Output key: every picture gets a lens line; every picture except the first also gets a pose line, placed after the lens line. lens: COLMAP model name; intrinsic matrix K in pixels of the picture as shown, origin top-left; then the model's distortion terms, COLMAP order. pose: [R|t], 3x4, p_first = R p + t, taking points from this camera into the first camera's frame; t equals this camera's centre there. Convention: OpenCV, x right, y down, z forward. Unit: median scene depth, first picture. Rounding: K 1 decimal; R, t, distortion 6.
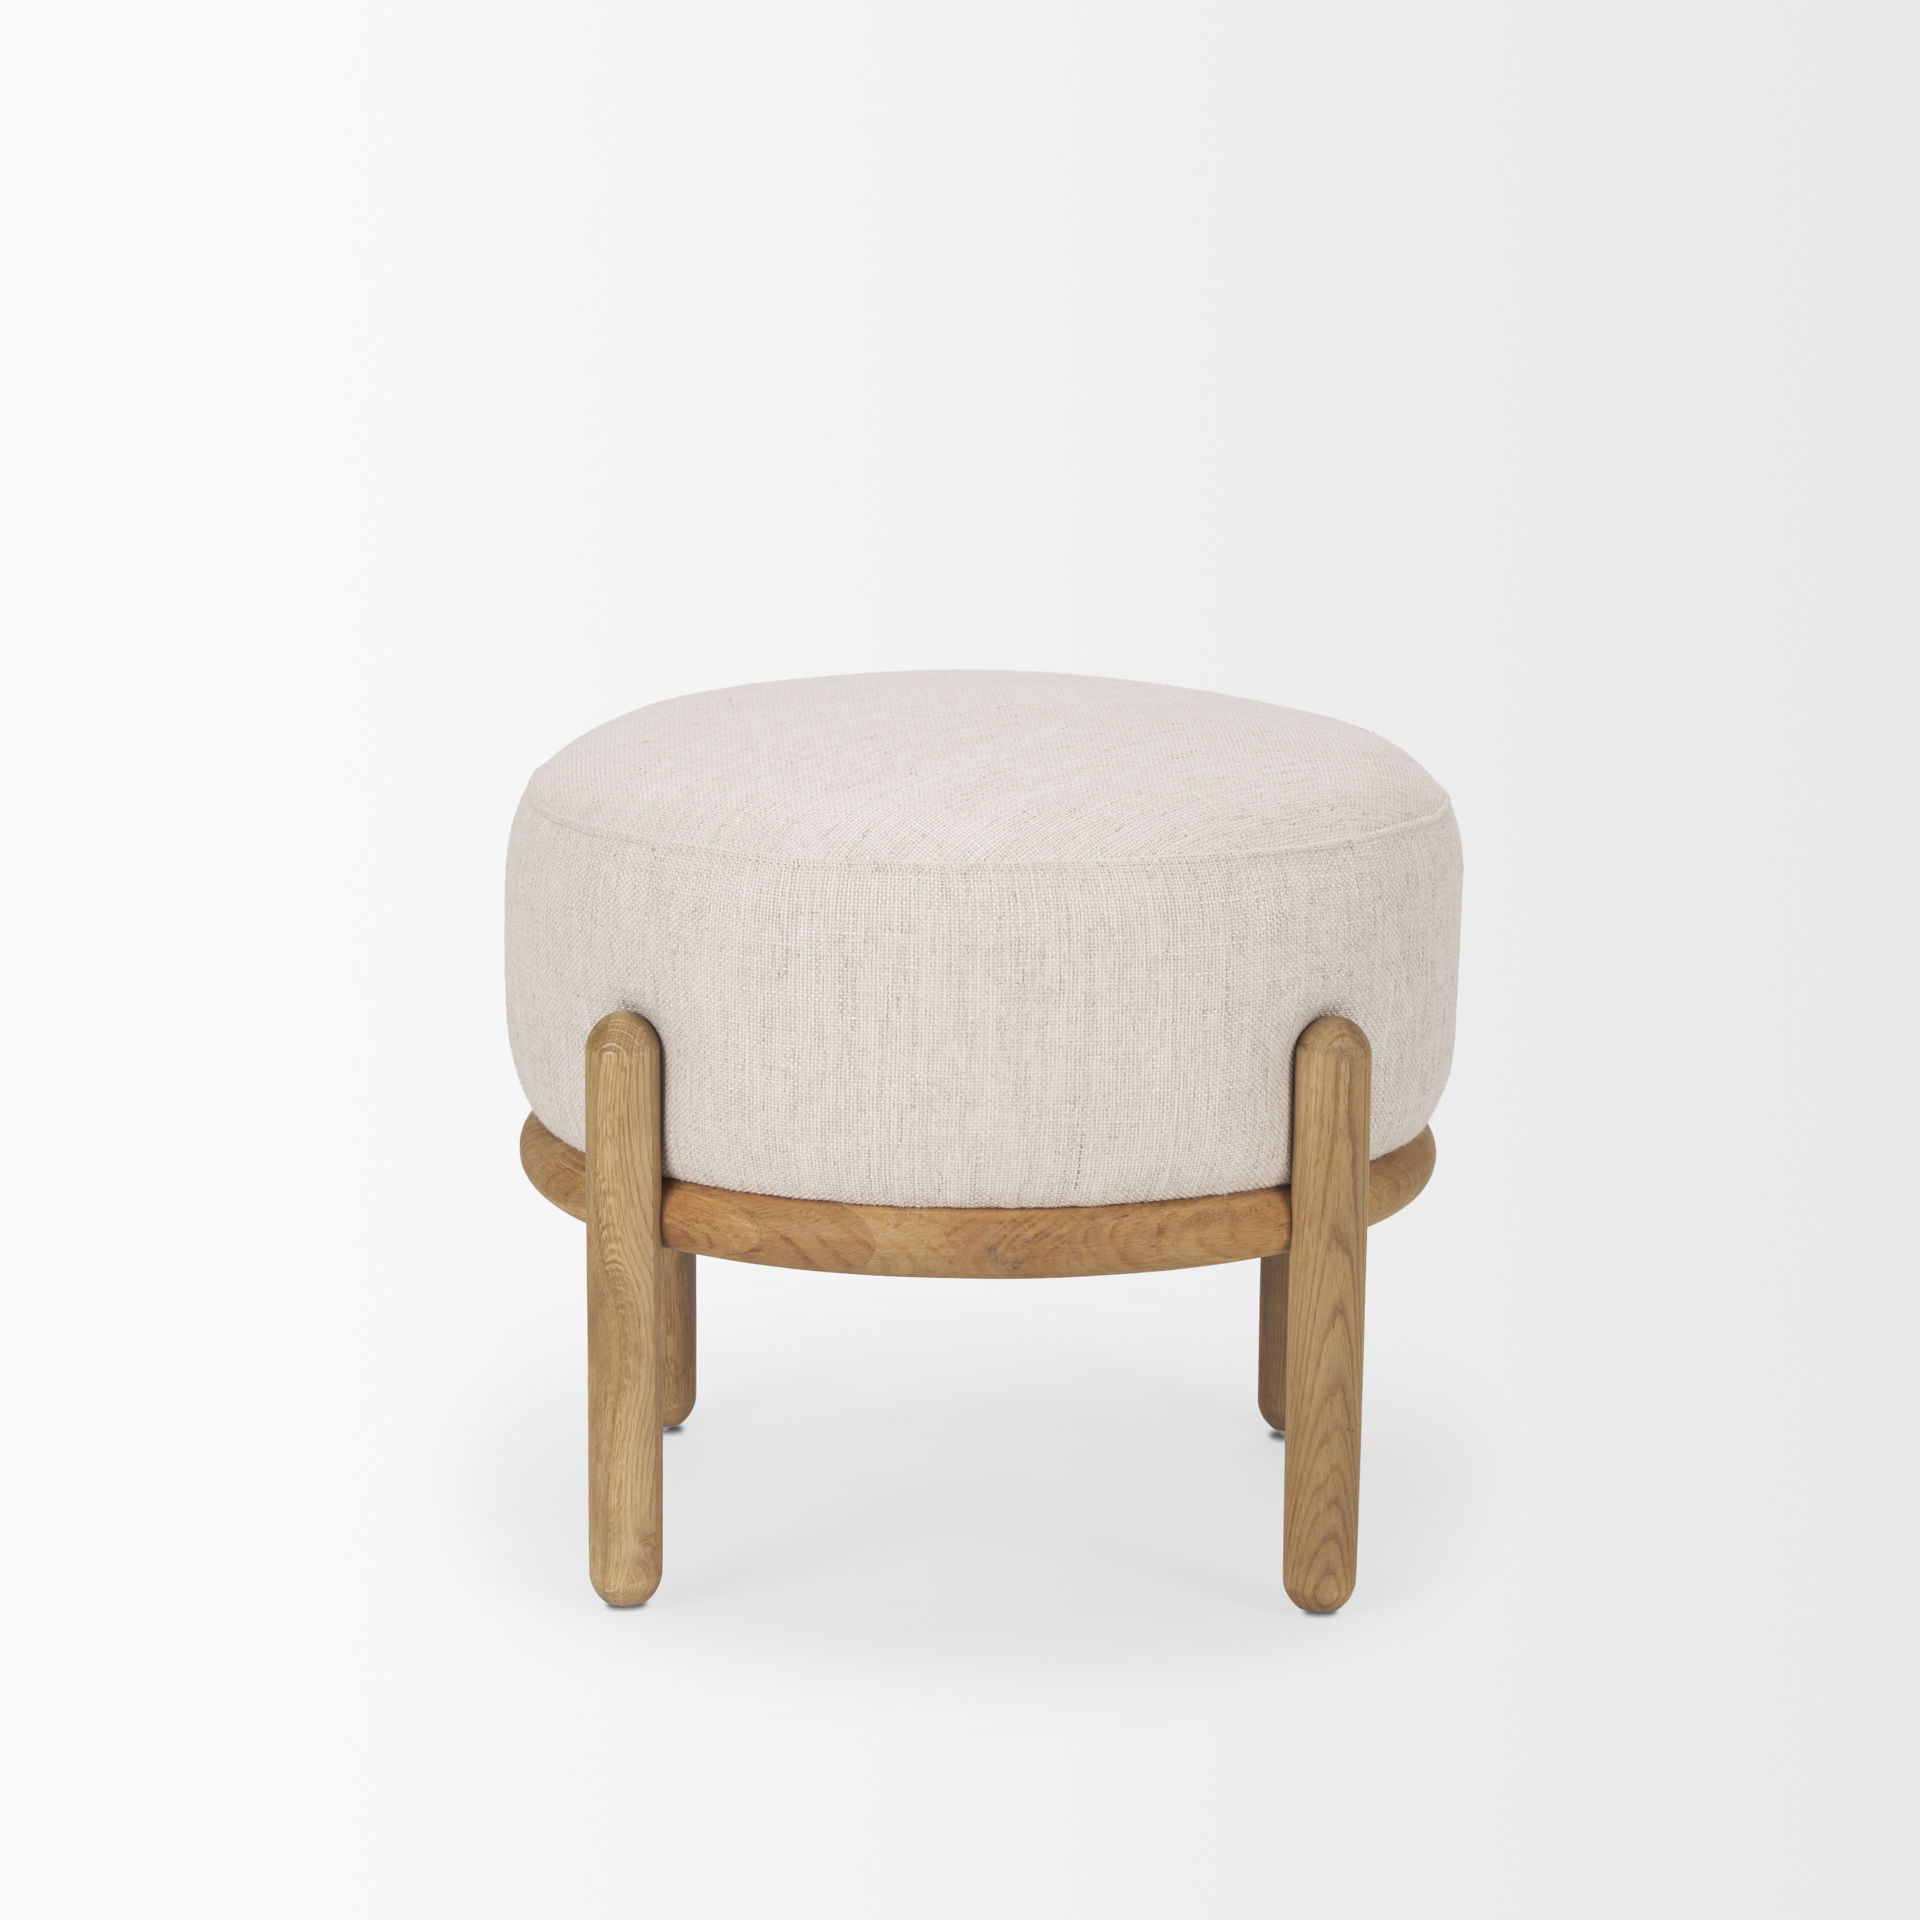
lens RADIAL K [[5835.6, 0, 960.0], [0, 5835.6, 960.0], [0, 0, 1]] dist [0.011886, 0.429319]
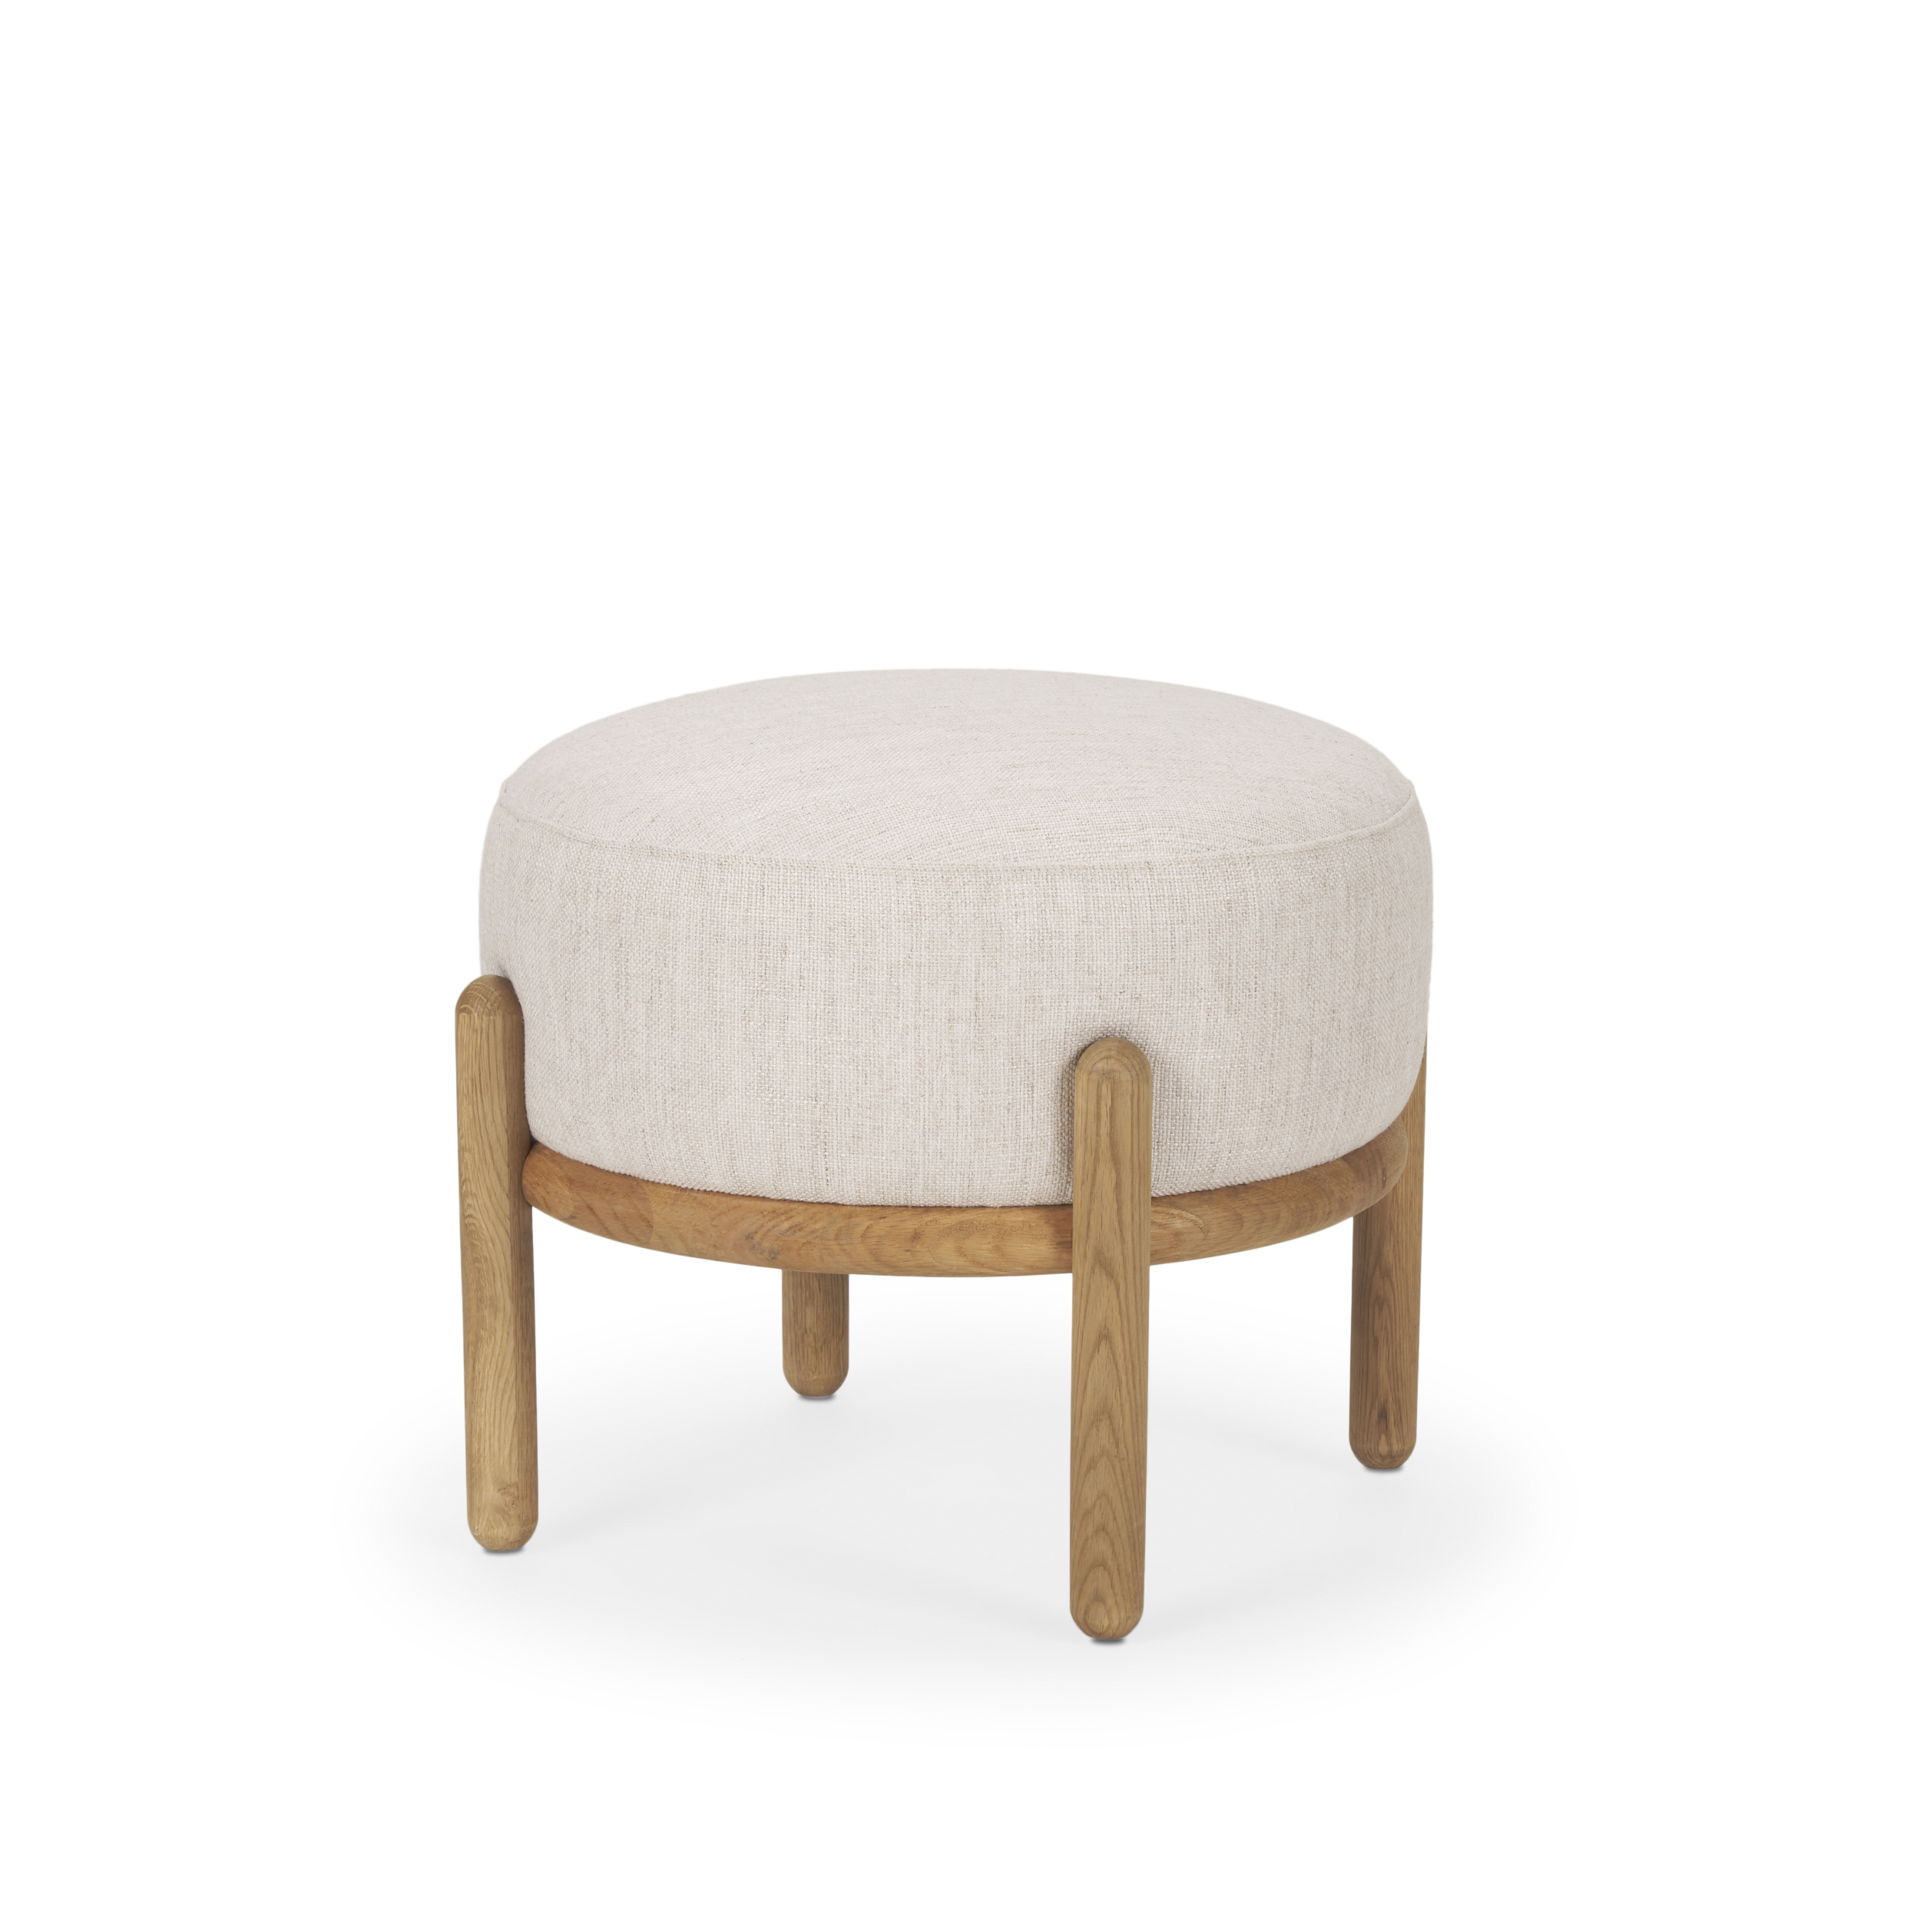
lens RADIAL K [[5835.6, 0, 960.0], [0, 5835.6, 960.0], [0, 0, 1]] dist [0.011886, 0.429319]
pose [[0.919625, 0.079741, -0.384619, 0.421409], [-0.079091, 0.996713, 0.017535, -0.018876], [0.384753, 0.014294, 0.922909, 0.078537]]
